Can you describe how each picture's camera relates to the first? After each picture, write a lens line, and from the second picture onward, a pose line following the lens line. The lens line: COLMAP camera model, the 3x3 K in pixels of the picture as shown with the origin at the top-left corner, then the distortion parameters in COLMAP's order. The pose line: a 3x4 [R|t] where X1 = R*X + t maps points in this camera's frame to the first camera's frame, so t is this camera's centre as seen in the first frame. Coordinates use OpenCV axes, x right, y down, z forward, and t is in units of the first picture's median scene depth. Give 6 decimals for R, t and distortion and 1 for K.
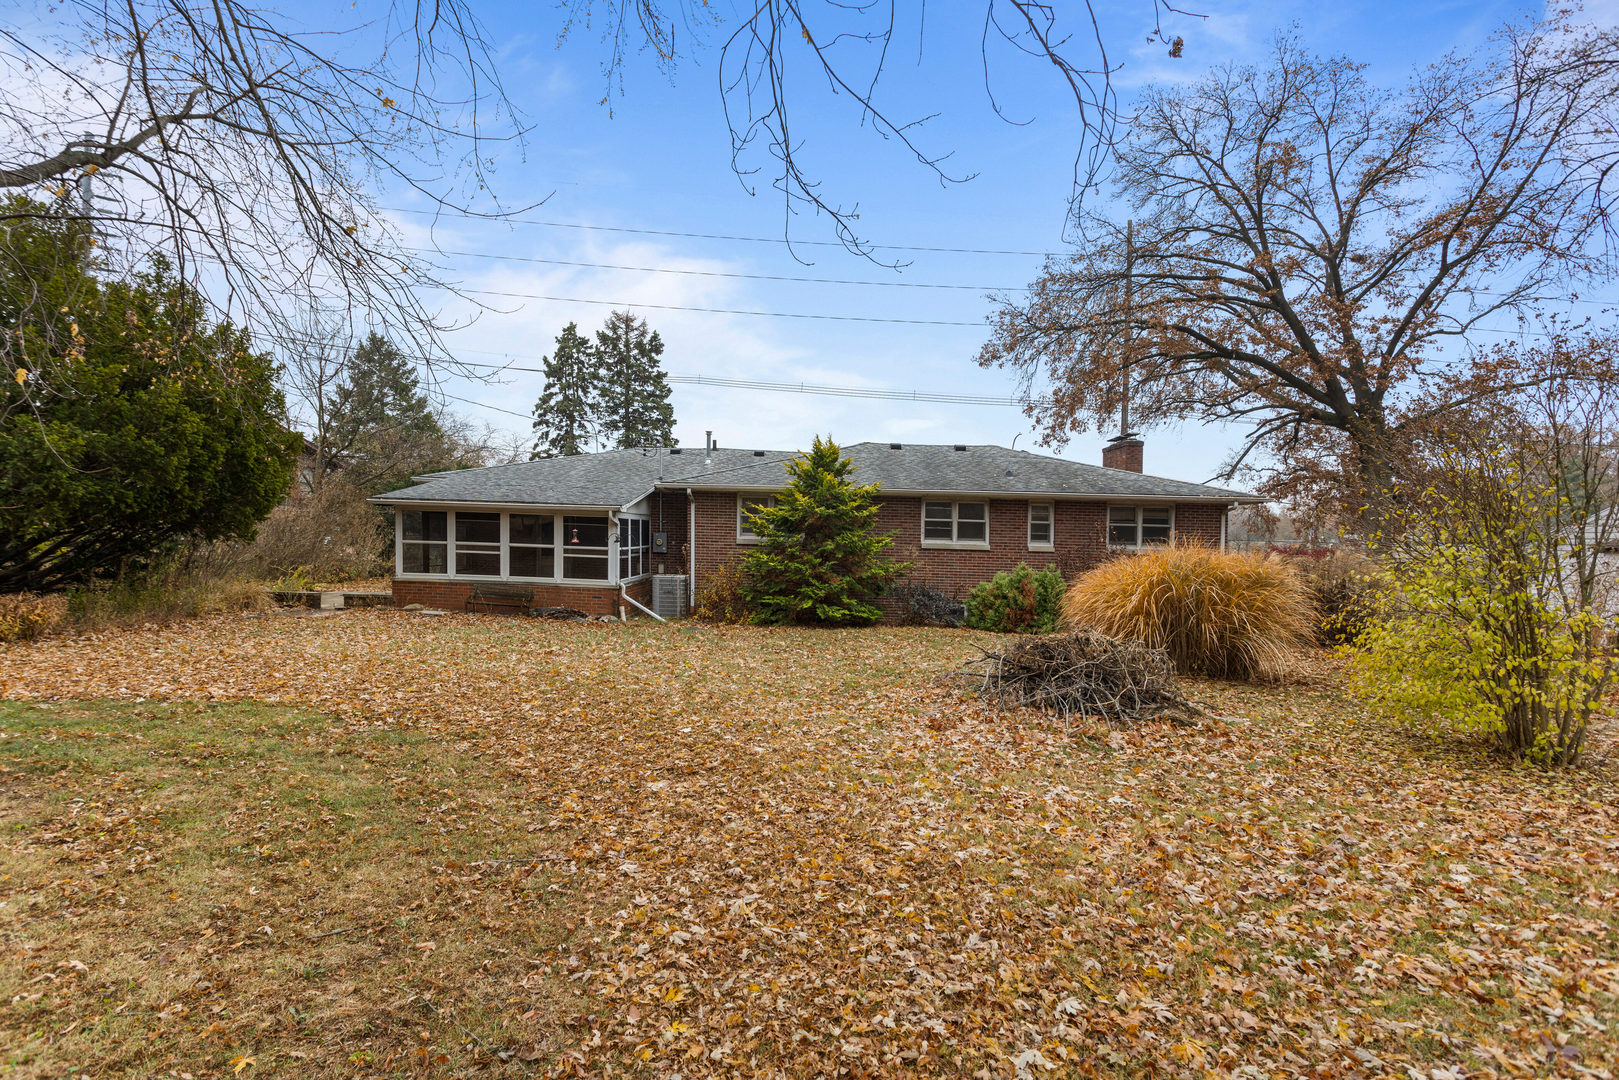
lens RADIAL K [[780.2, 0, 800.9], [0, 780.2, 519.3], [0, 0, 1]] dist [0.001474, -0.000115]
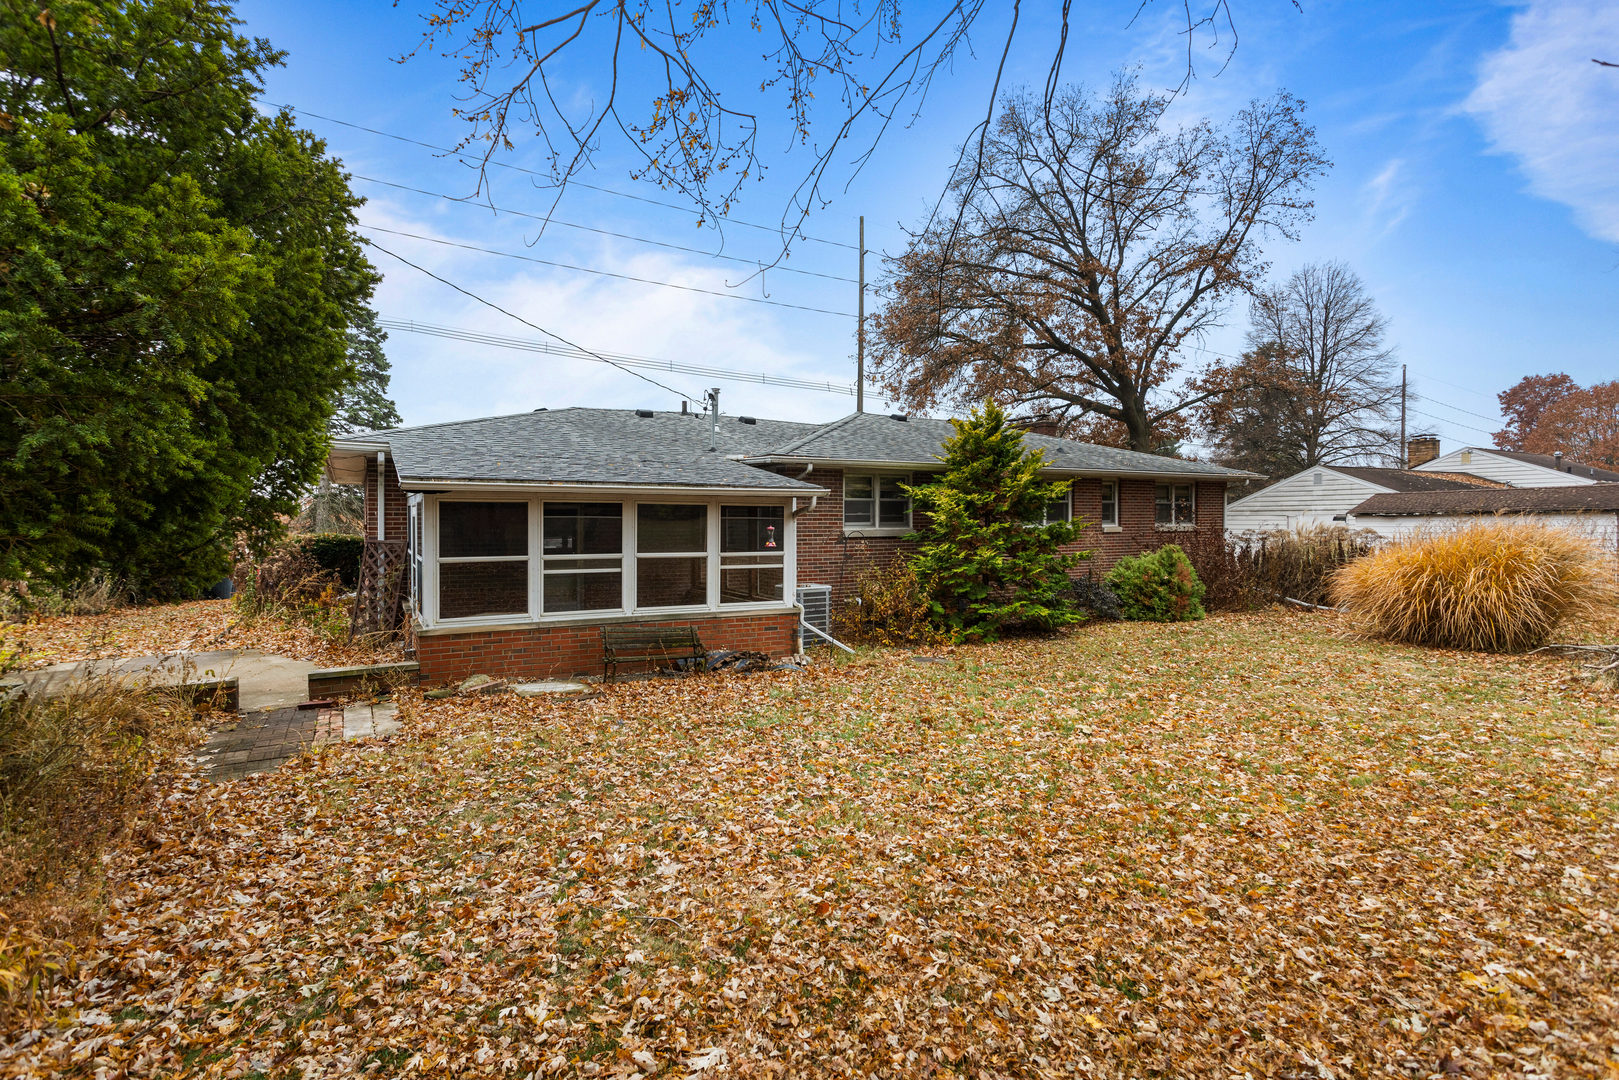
lens RADIAL K [[780.2, 0, 800.9], [0, 780.2, 519.3], [0, 0, 1]] dist [0.001474, -0.000115]
pose [[0.857408, -0.027301, 0.513912, -0.571530], [0.016601, 0.999539, 0.025403, -0.008225], [-0.514369, -0.013249, 0.857466, 0.422632]]
